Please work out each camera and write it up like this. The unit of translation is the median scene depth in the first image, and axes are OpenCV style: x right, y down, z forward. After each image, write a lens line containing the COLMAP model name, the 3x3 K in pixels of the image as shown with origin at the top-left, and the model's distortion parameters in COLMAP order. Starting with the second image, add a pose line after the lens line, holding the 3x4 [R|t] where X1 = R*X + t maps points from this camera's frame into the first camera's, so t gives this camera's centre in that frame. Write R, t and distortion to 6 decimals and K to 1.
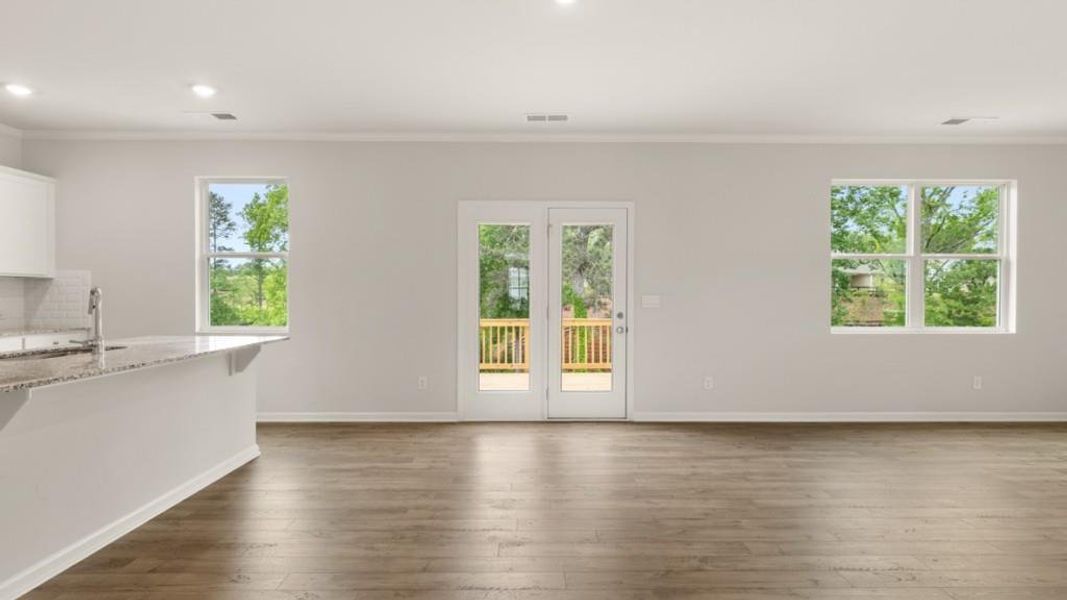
lens RADIAL K [[509.4, 0, 533.2], [0, 509.4, 303.4], [0, 0, 1]] dist [-0.003320, -0.000406]
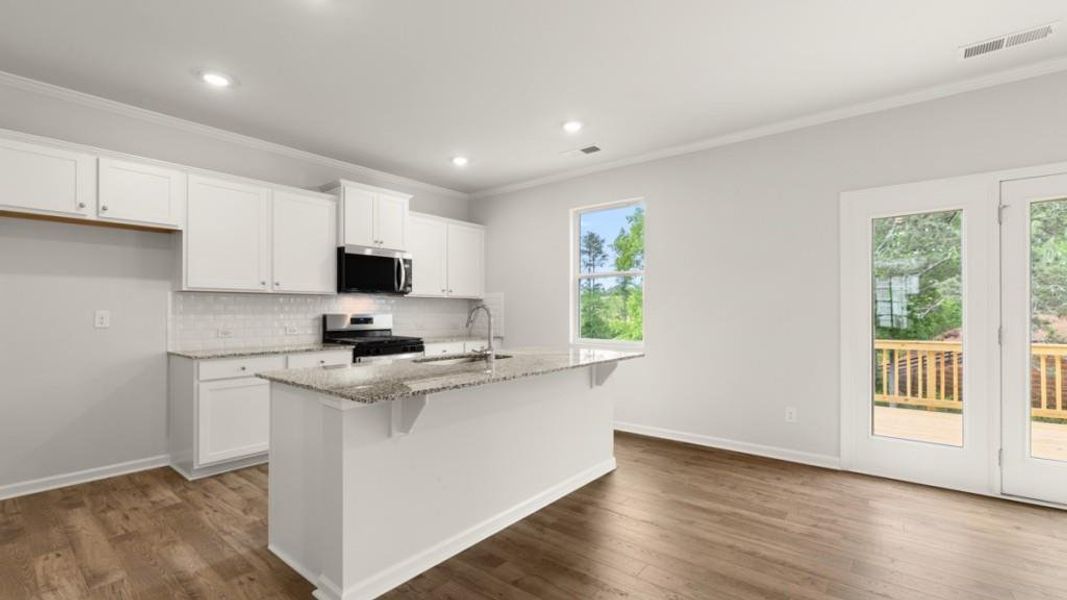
lens RADIAL K [[459.6, 0, 534.6], [0, 459.6, 306.0], [0, 0, 1]] dist [-0.001190, -0.000023]
pose [[0.773136, -0.009672, -0.634166, -0.064643], [-0.007684, 0.999667, -0.024614, -0.002072], [0.634193, 0.023903, 0.772805, 0.146956]]
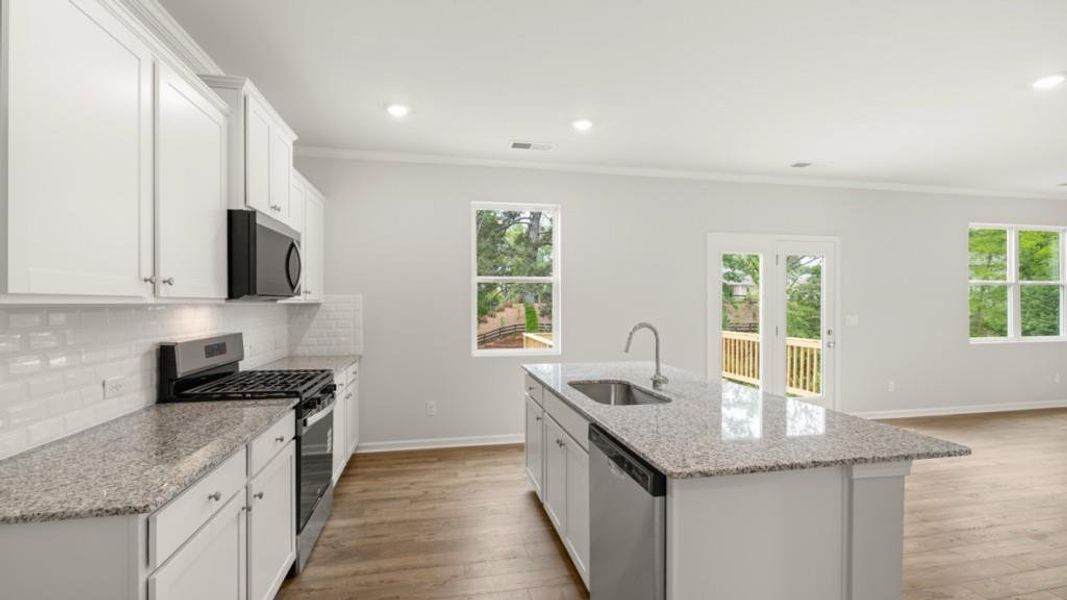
lens RADIAL K [[459.6, 0, 534.6], [0, 459.6, 306.0], [0, 0, 1]] dist [-0.001190, -0.000023]
pose [[0.980108, -0.006291, 0.198367, -0.757498], [0.008406, 0.999916, -0.009824, -0.033858], [-0.198289, 0.011296, 0.980079, 0.087227]]
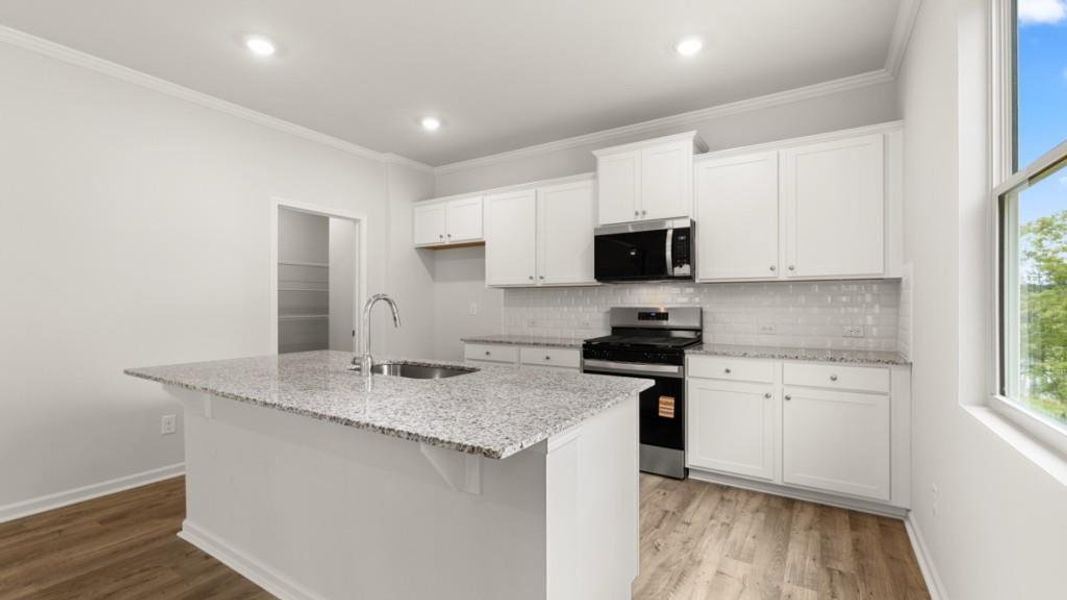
lens RADIAL K [[459.6, 0, 534.6], [0, 459.6, 306.0], [0, 0, 1]] dist [-0.001190, -0.000023]
pose [[-0.539473, 0.000841, -0.842002, -0.223324], [-0.014698, 0.999838, 0.010415, -0.014810], [0.841874, 0.017995, -0.539373, 0.962999]]
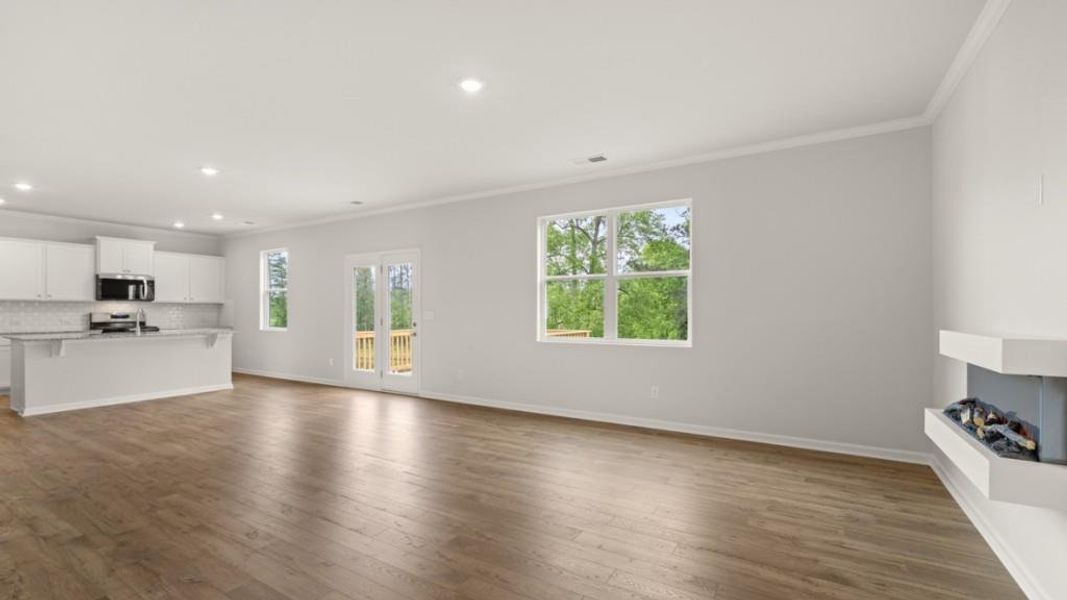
lens RADIAL K [[466.2, 0, 532.1], [0, 466.2, 306.1], [0, 0, 1]] dist [0.000910, 0.000342]
pose [[0.846153, -0.007429, -0.532889, 1.246909], [-0.006349, 0.999691, -0.024017, 0.001420], [0.532903, 0.023705, 0.845844, 0.035932]]
